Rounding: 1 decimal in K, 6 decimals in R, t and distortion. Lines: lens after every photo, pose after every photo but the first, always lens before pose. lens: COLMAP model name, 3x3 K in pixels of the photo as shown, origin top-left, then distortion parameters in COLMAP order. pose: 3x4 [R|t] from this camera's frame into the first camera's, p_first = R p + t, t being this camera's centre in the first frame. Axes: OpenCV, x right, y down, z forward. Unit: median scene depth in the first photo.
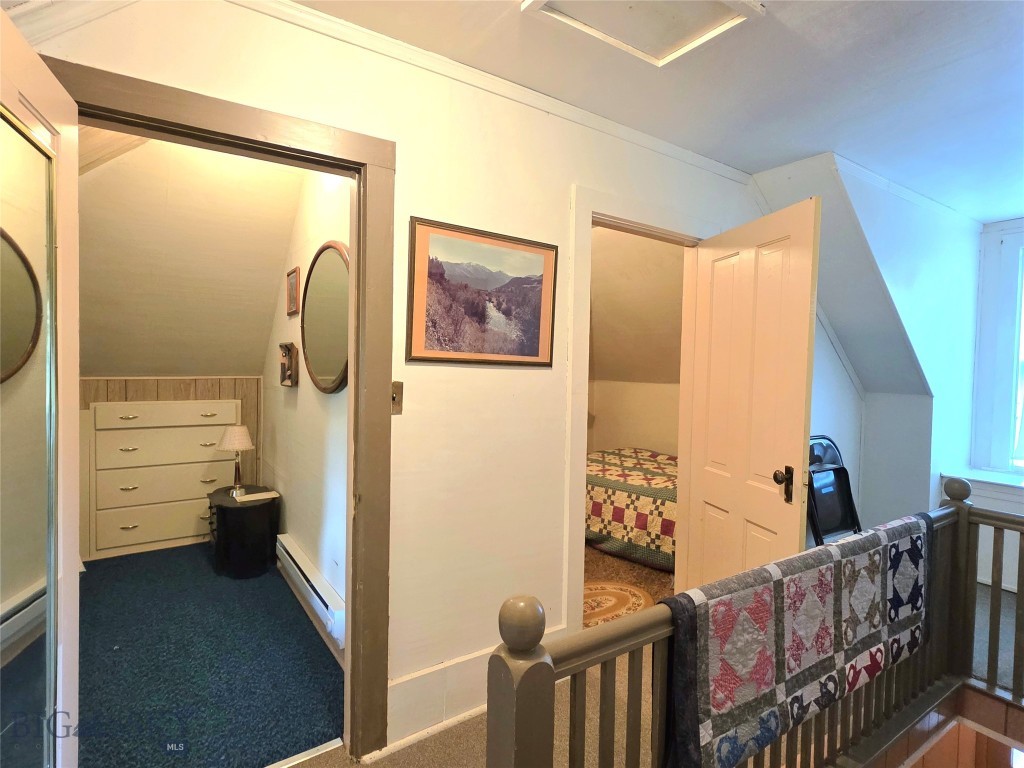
lens RADIAL K [[534.6, 0, 512.0], [0, 534.6, 383.0], [0, 0, 1]] dist [0.010109, 0.000852]
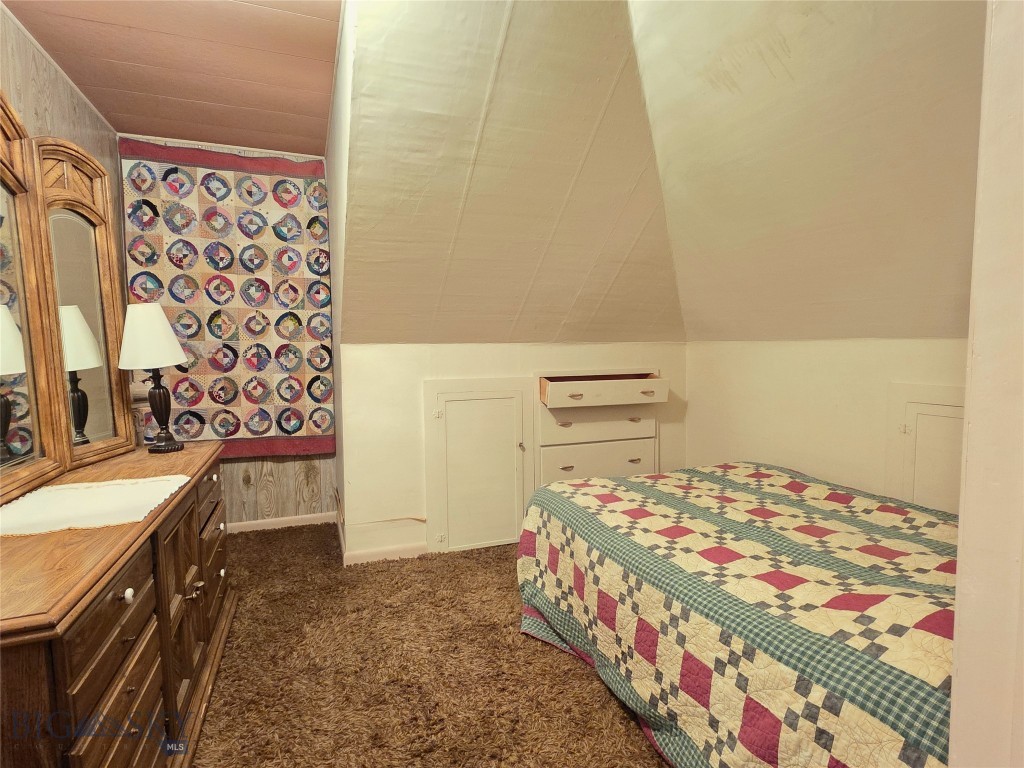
lens RADIAL K [[534.6, 0, 510.7], [0, 534.6, 387.6], [0, 0, 1]] dist [0.010109, 0.000852]
pose [[0.973962, -0.013256, -0.226323, 0.157997], [0.025179, 0.998438, 0.049876, 0.018723], [0.225308, -0.054276, 0.972775, 0.605584]]
